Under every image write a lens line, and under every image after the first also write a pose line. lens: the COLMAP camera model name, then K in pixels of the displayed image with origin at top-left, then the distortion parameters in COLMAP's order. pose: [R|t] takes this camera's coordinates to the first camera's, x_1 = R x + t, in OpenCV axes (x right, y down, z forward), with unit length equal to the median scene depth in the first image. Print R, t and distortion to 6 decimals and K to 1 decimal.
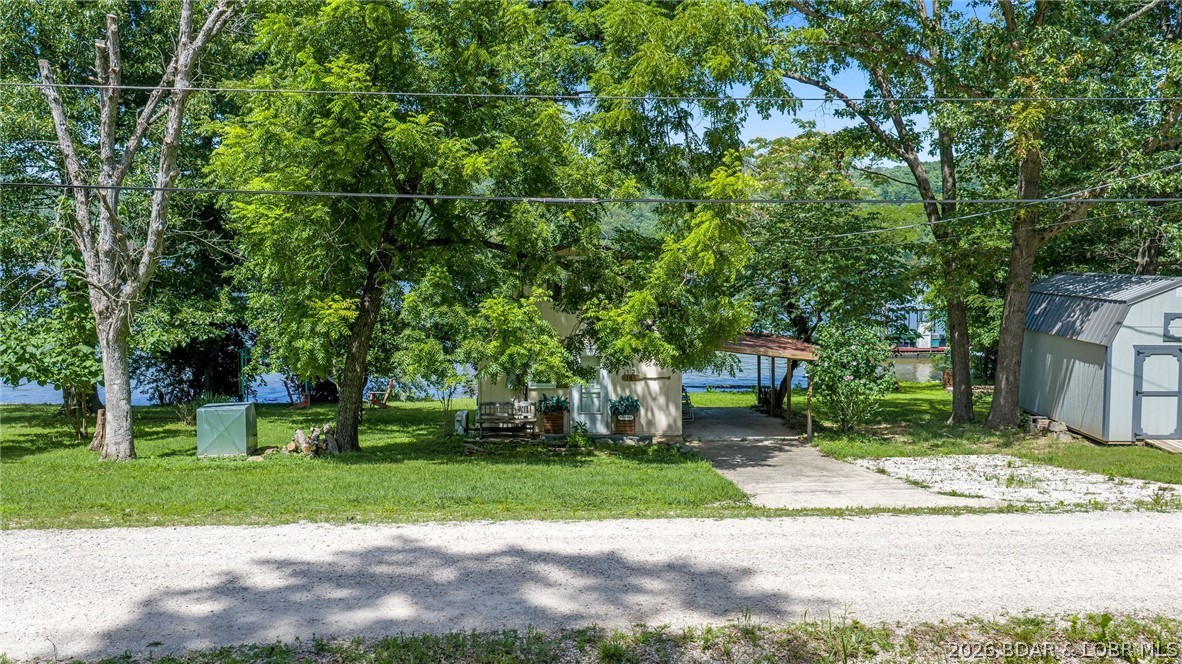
lens RADIAL K [[979.9, 0, 593.5], [0, 979.9, 329.8], [0, 0, 1]] dist [0.036631, -0.080526]
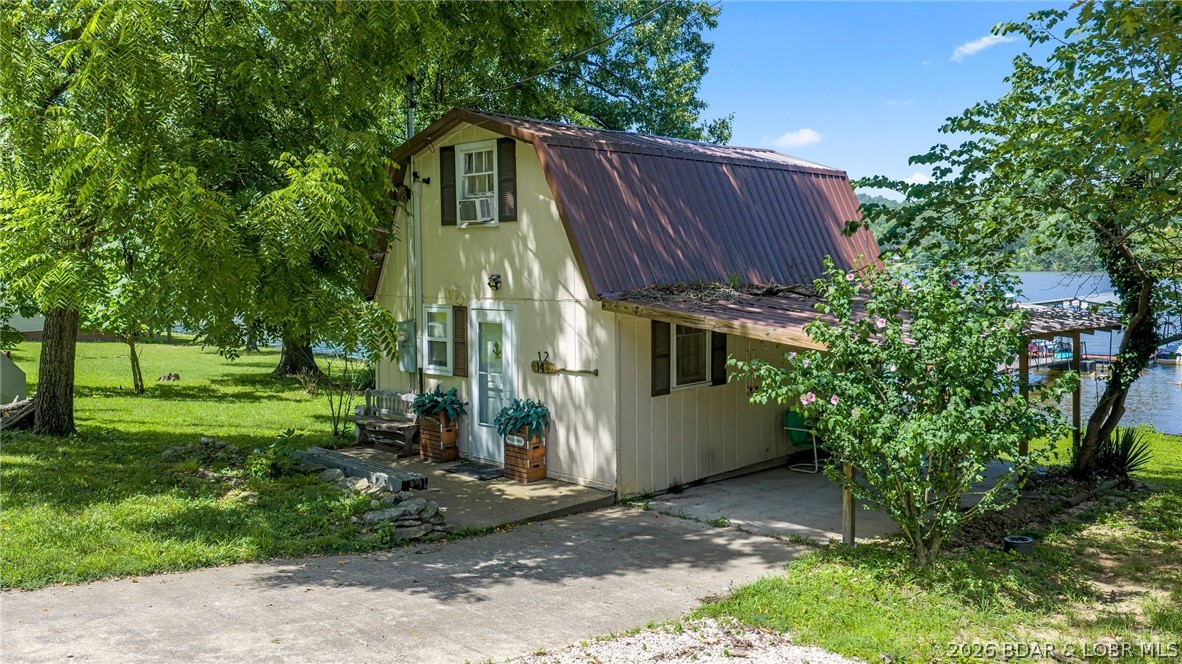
lens RADIAL K [[979.9, 0, 593.5], [0, 979.9, 329.8], [0, 0, 1]] dist [0.036631, -0.080526]
pose [[0.720725, 0.044300, -0.691804, 0.484236], [-0.048577, 0.998730, 0.013347, 0.023701], [0.691517, 0.023987, 0.721962, 0.732897]]
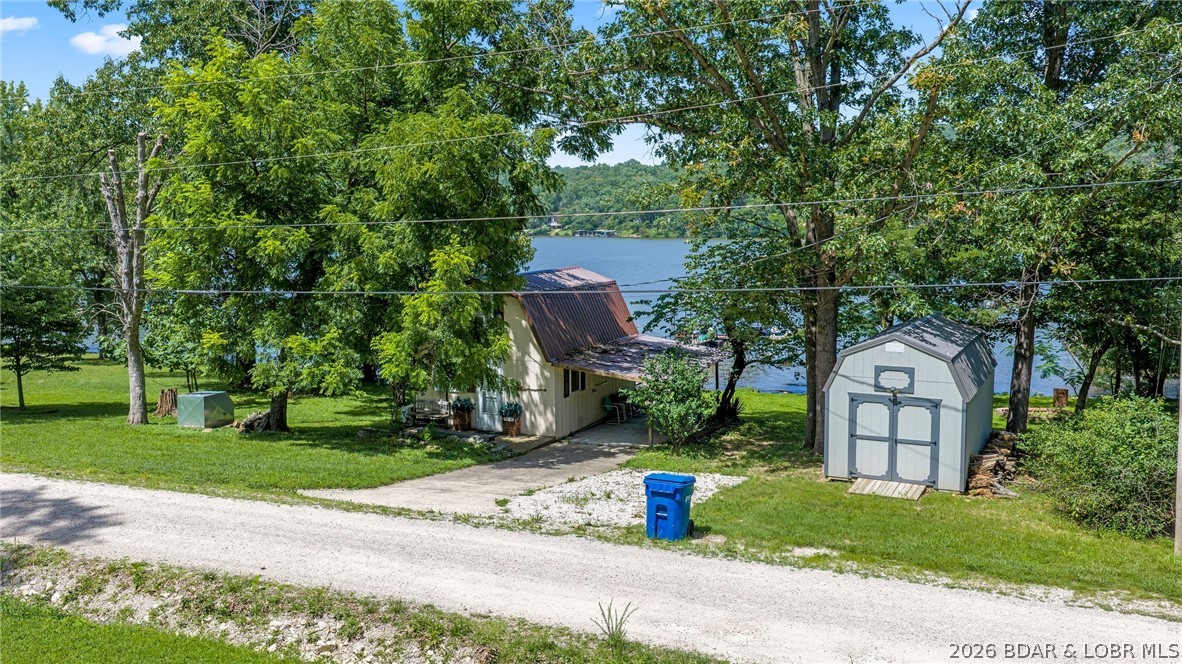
lens RADIAL K [[979.9, 0, 593.5], [0, 979.9, 329.8], [0, 0, 1]] dist [0.036631, -0.080526]
pose [[0.911985, 0.041276, -0.408141, 0.734644], [-0.026941, 0.998804, 0.040811, -0.092291], [0.409337, -0.026224, 0.912006, -0.127370]]
